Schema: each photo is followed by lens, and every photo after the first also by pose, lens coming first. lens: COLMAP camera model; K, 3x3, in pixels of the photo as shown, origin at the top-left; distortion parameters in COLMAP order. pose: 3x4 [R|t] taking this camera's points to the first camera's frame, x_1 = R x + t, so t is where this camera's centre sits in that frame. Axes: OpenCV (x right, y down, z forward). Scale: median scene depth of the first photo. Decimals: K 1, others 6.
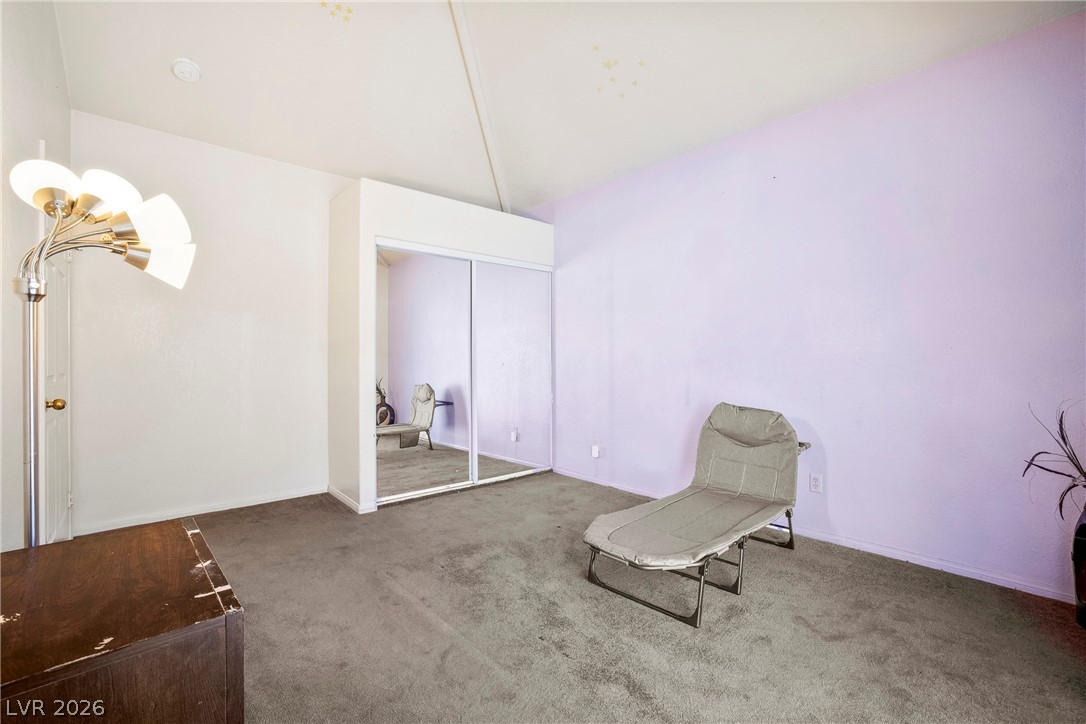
lens RADIAL K [[463.4, 0, 543.6], [0, 463.4, 359.4], [0, 0, 1]] dist [-0.052514, 0.017485]
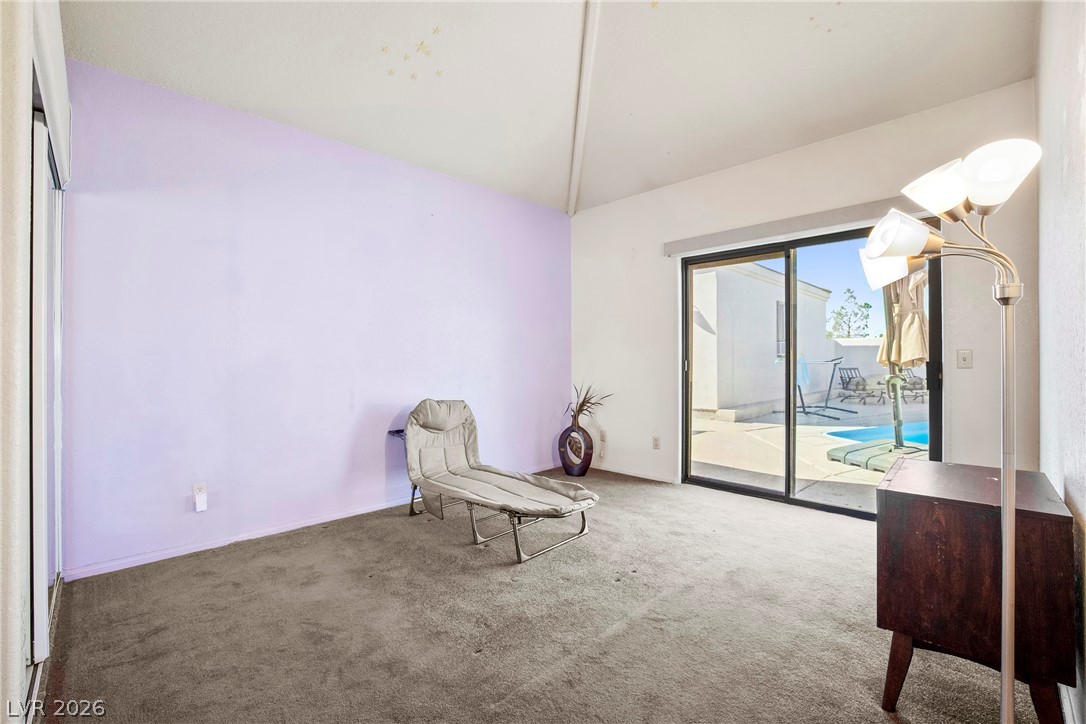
lens RADIAL K [[463.4, 0, 543.6], [0, 463.4, 359.4], [0, 0, 1]] dist [-0.052514, 0.017485]
pose [[-0.045436, 0.005368, 0.998953, -0.641163], [0.002229, 0.999984, -0.005272, 0.001985], [-0.998965, 0.001987, -0.045447, 0.635908]]
